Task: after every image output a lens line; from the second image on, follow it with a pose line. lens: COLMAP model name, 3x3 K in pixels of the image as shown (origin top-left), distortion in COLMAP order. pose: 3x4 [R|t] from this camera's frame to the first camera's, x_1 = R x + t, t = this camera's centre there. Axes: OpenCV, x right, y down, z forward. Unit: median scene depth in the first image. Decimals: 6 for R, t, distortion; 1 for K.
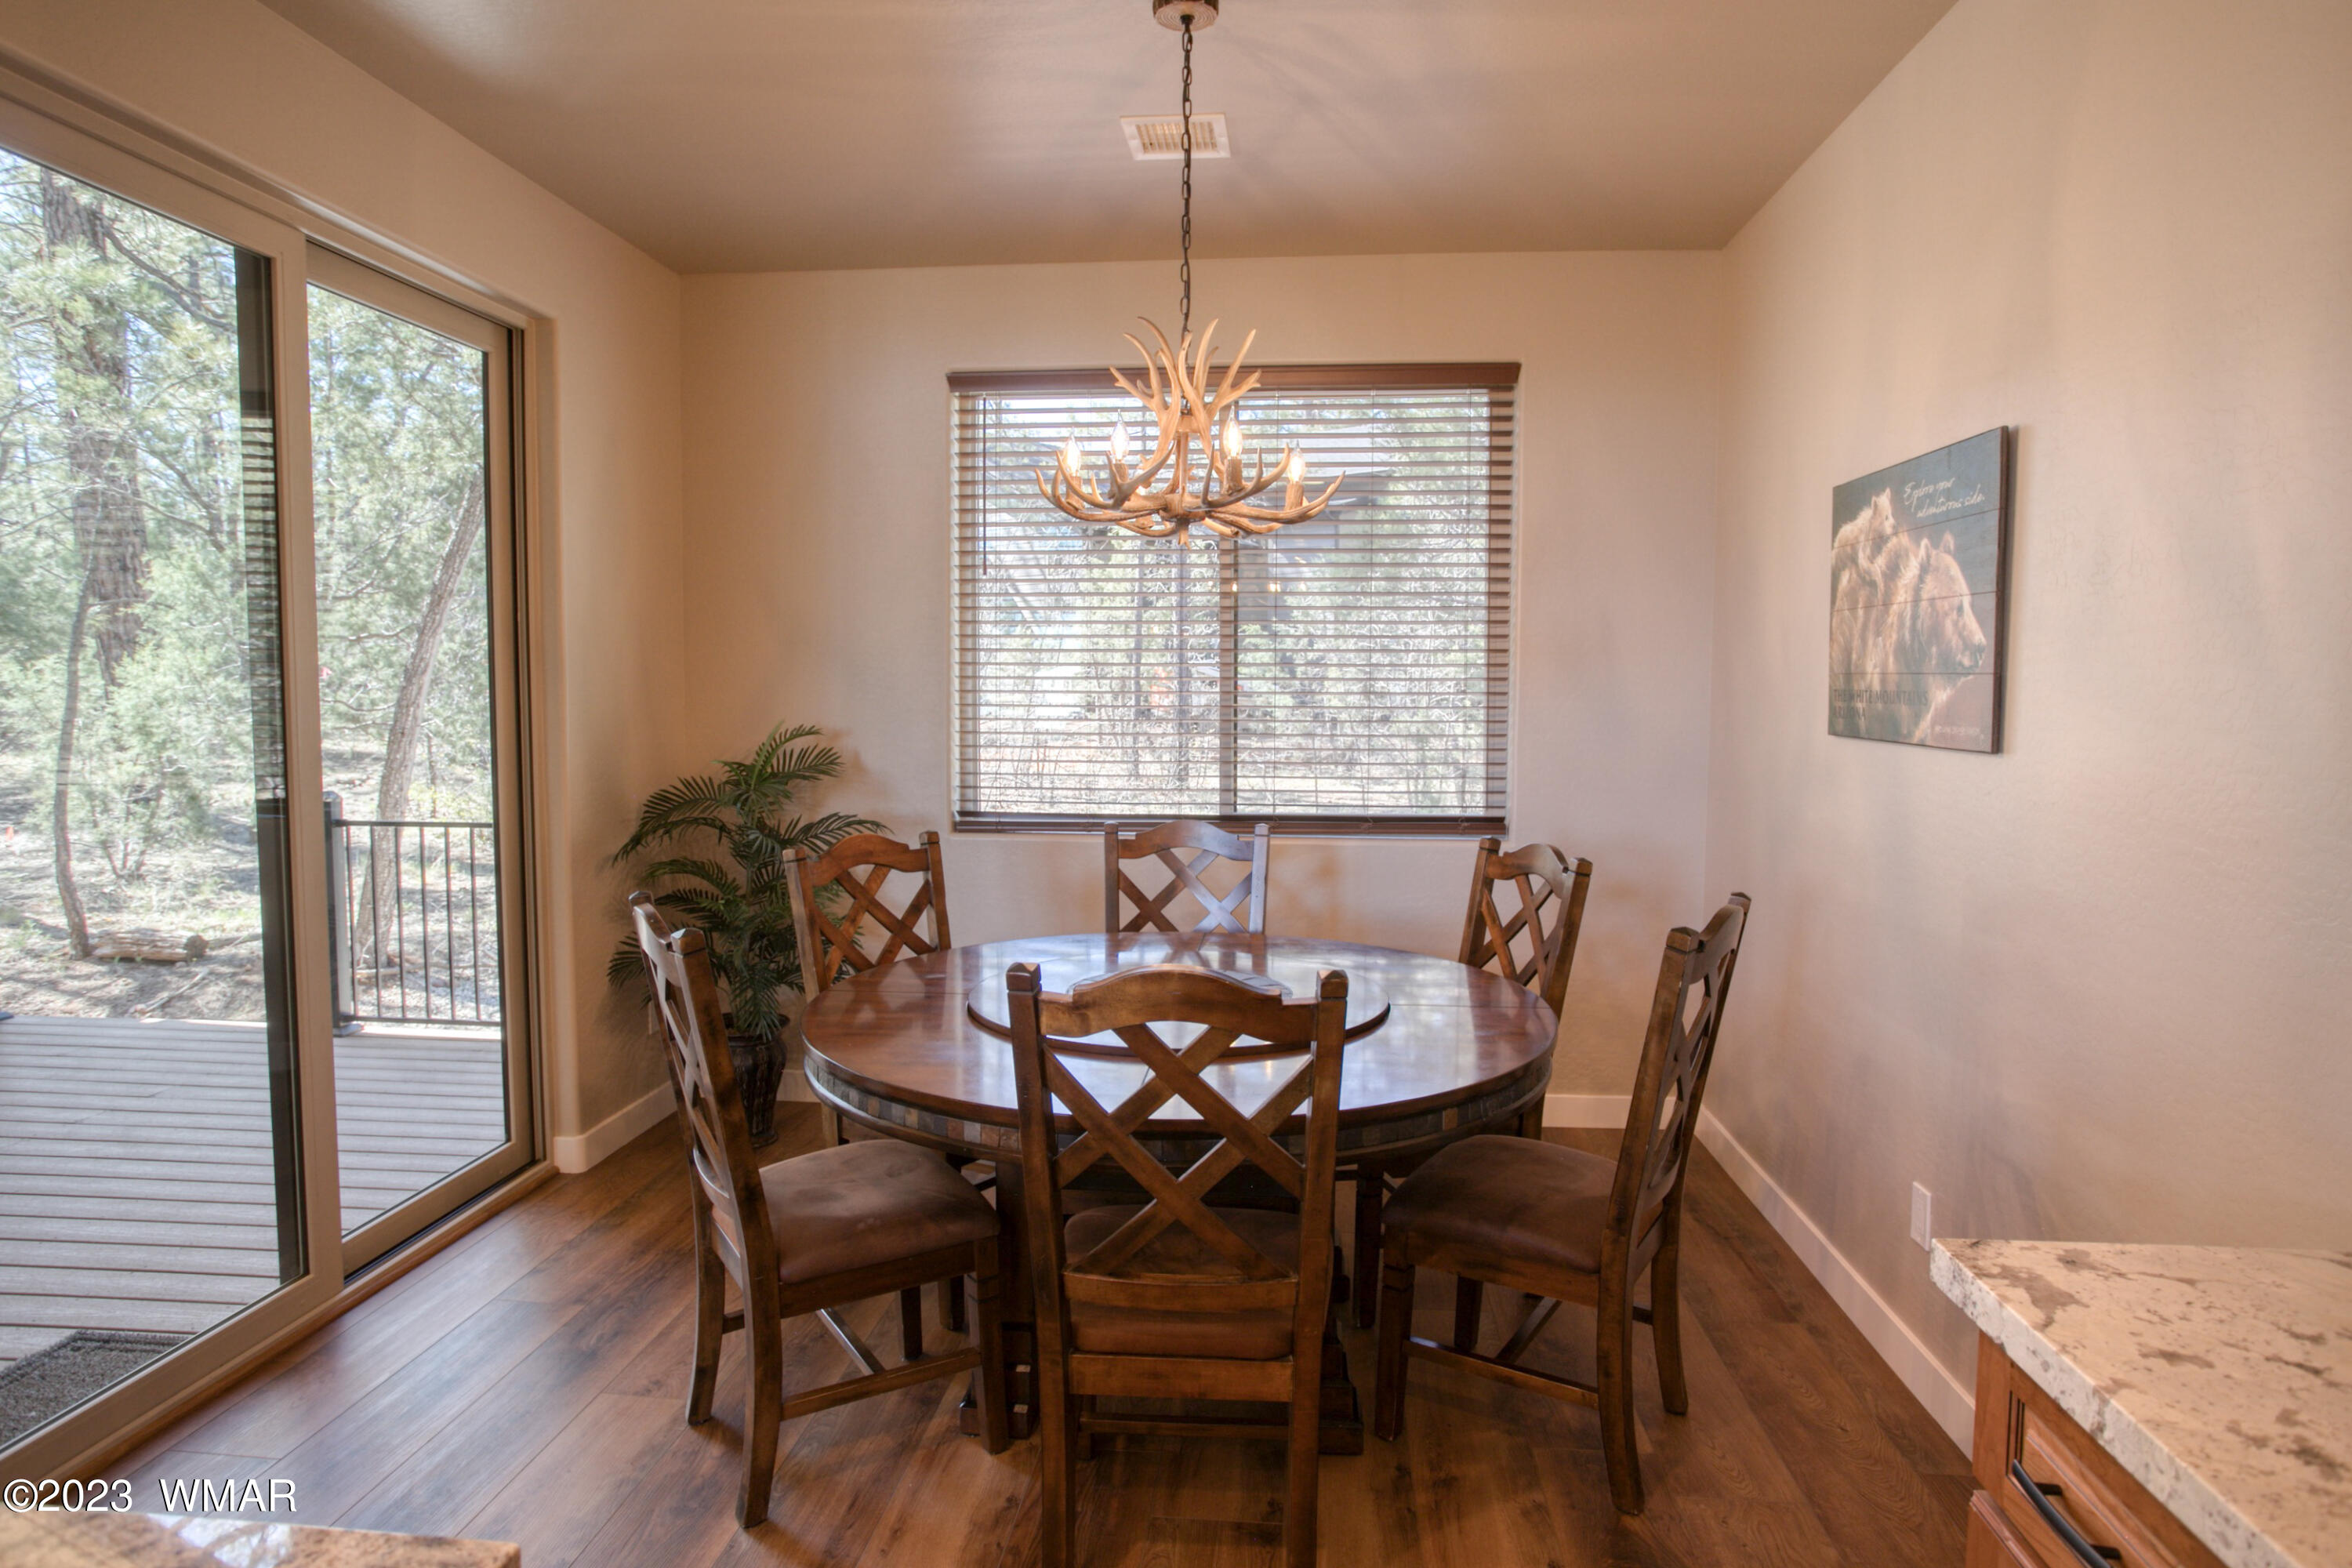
lens RADIAL K [[1330.5, 0, 1185.7], [0, 1330.5, 763.3], [0, 0, 1]] dist [-0.031650, 0.002953]
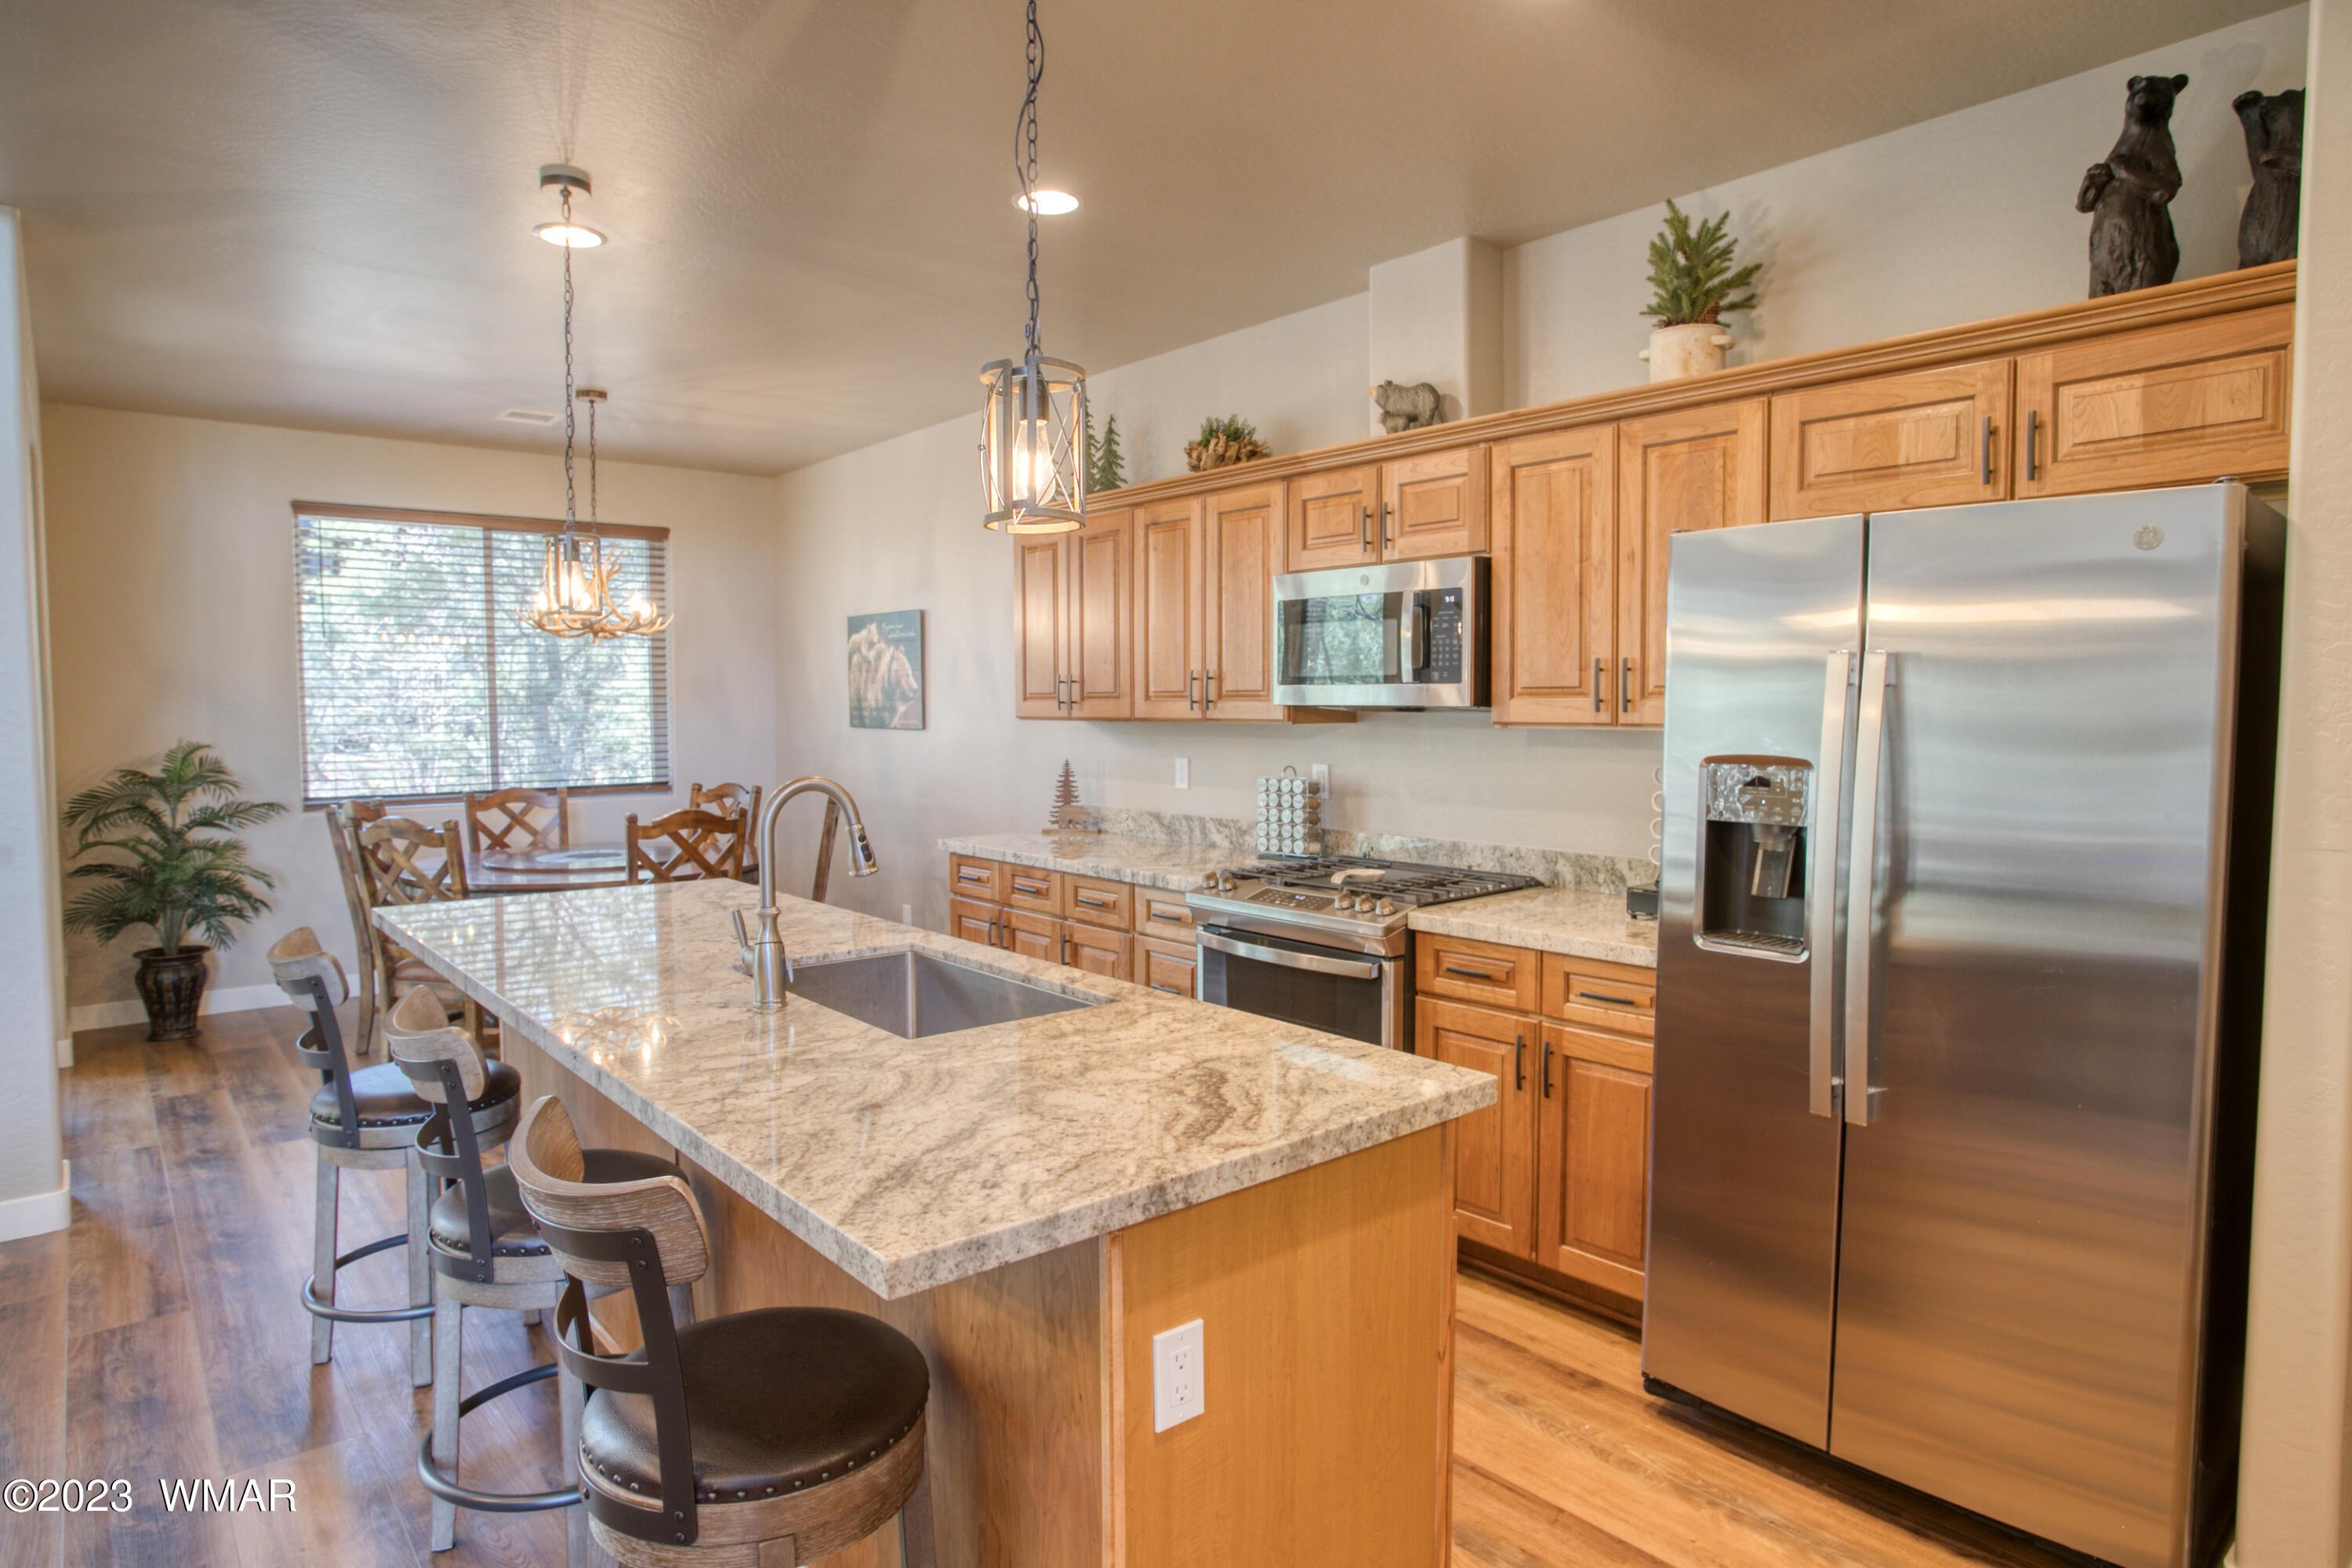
lens RADIAL K [[1330.5, 0, 1175.9], [0, 1330.5, 769.5], [0, 0, 1]] dist [-0.031650, 0.002953]
pose [[0.699690, -0.044315, 0.713071, -0.801349], [0.052622, 0.998560, 0.010423, 0.060672], [-0.712506, 0.030230, 0.701014, -1.055167]]
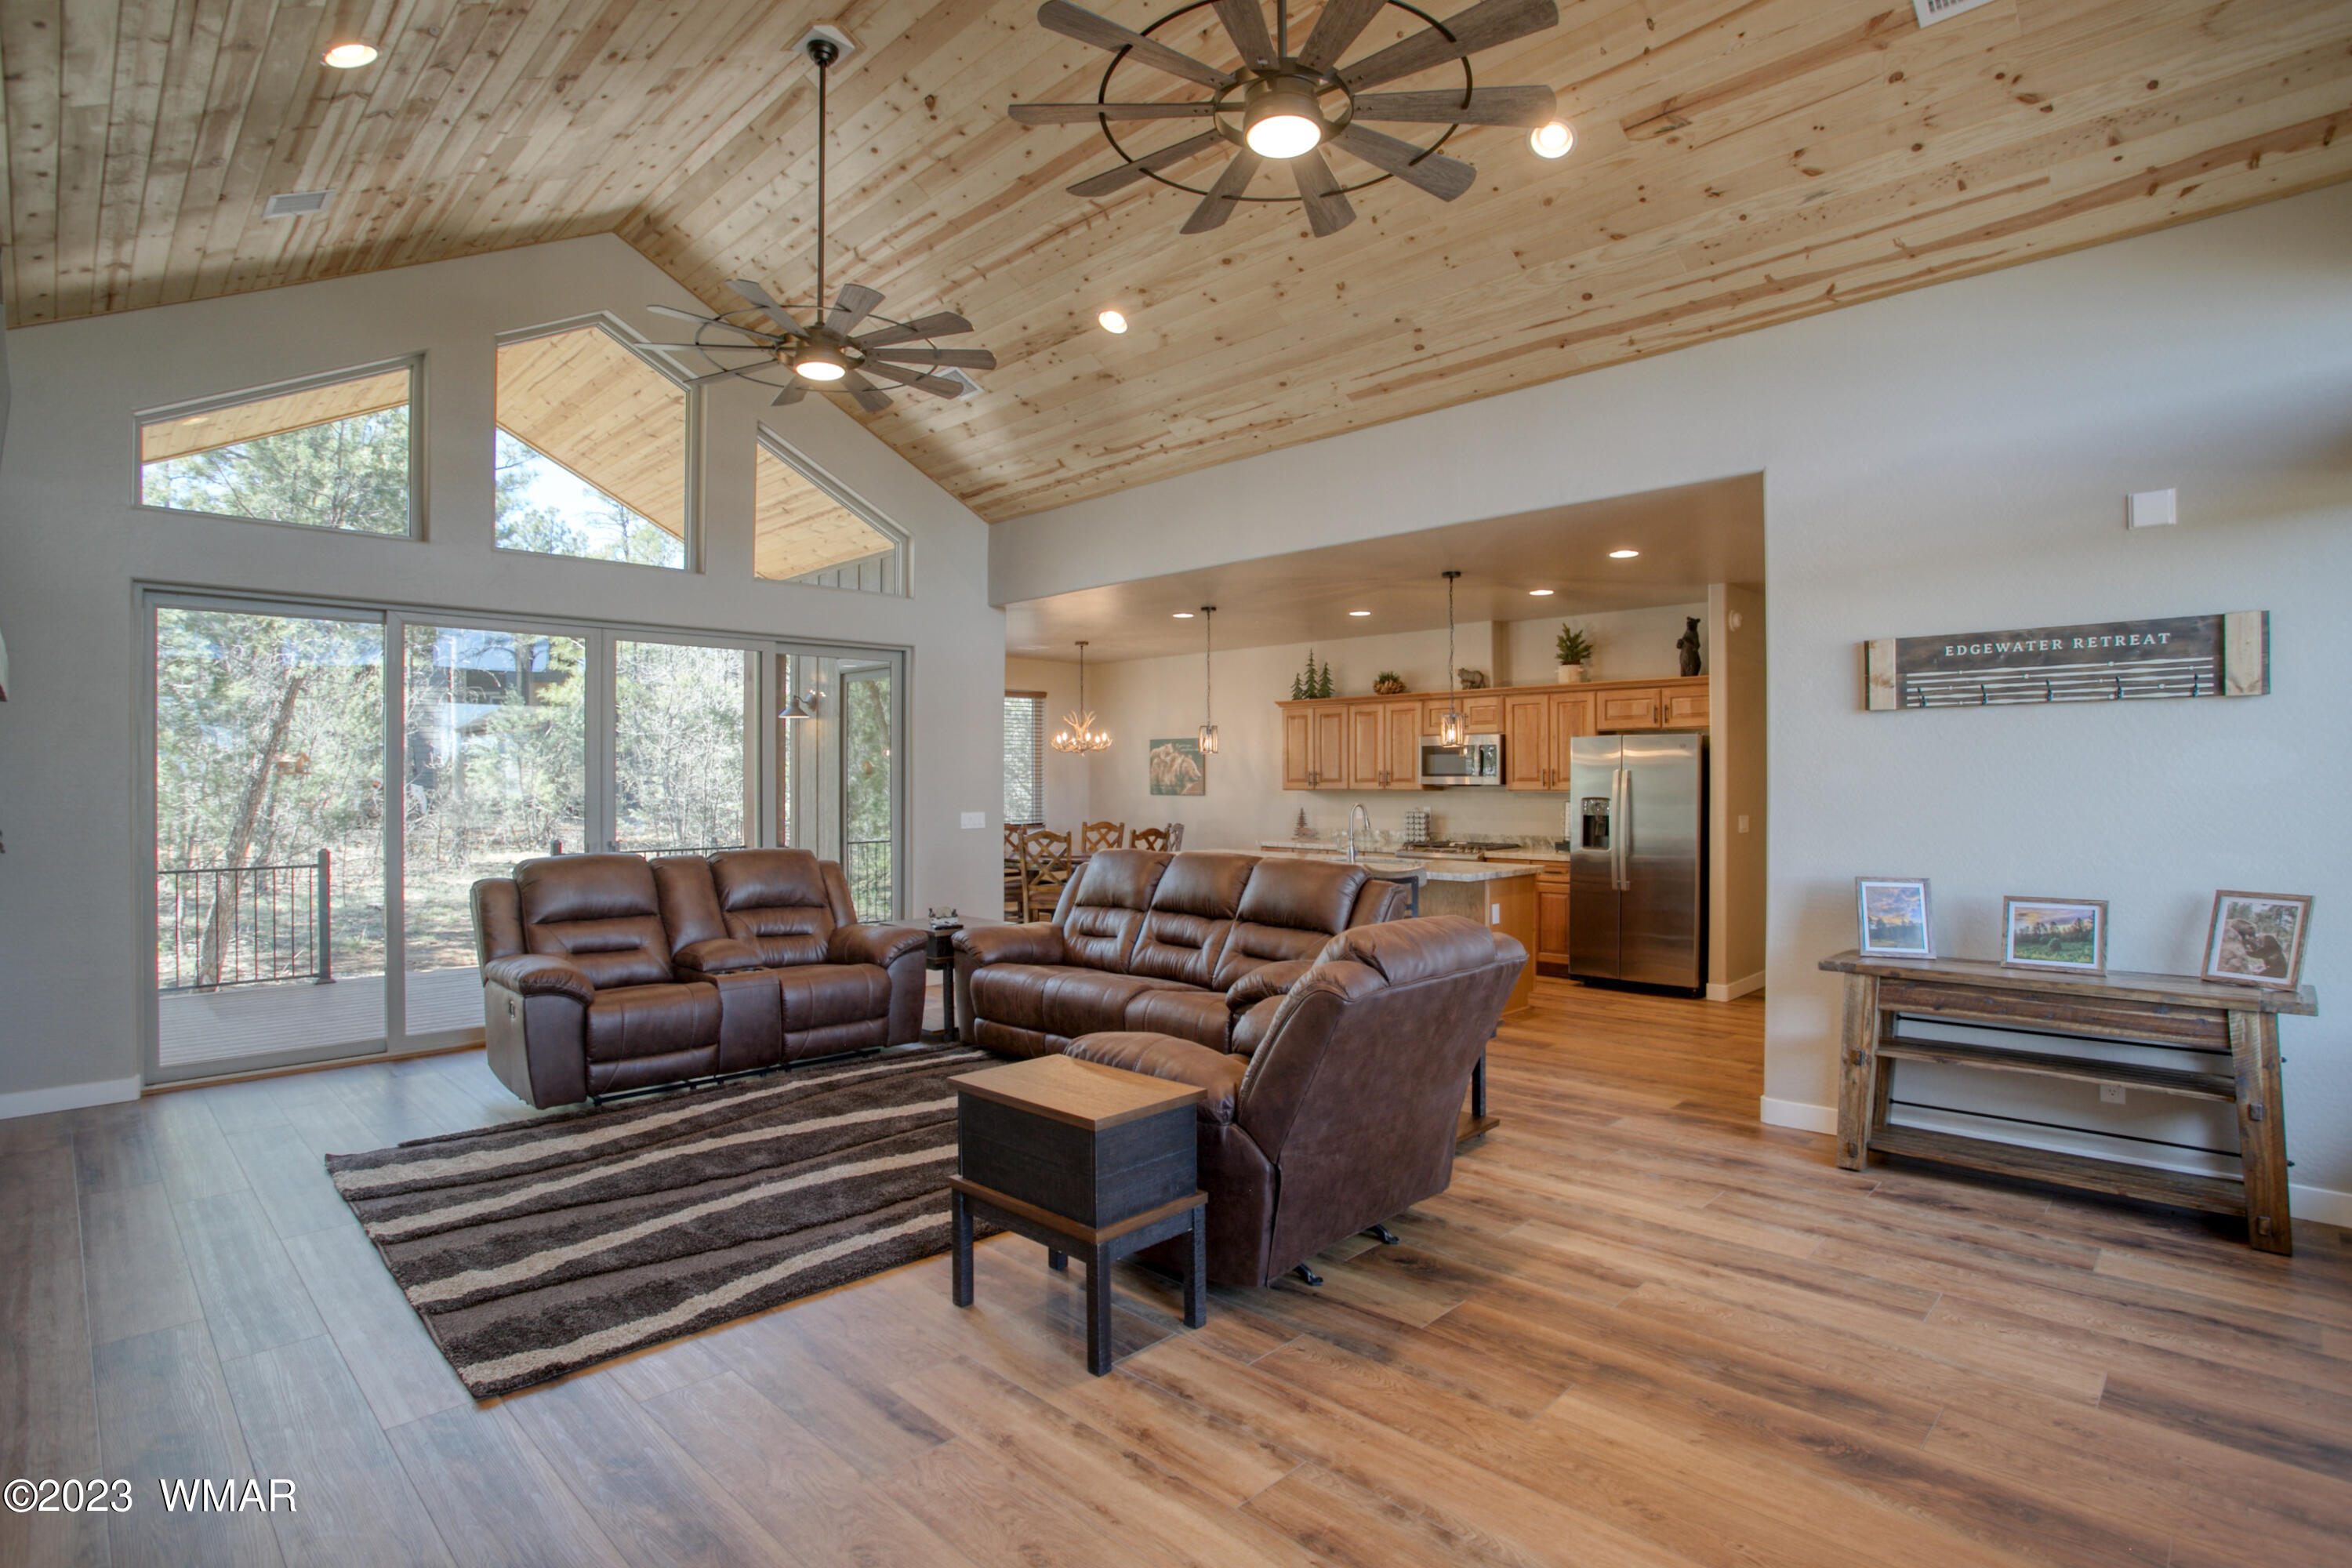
lens RADIAL K [[1172.5, 0, 1209.7], [0, 1172.5, 790.6], [0, 0, 1]] dist [-0.053529, 0.018356]
pose [[0.602569, -0.011332, 0.797987, -2.802340], [0.054451, 0.998153, -0.026943, 0.090424], [-0.796207, 0.059686, 0.602073, -1.697447]]
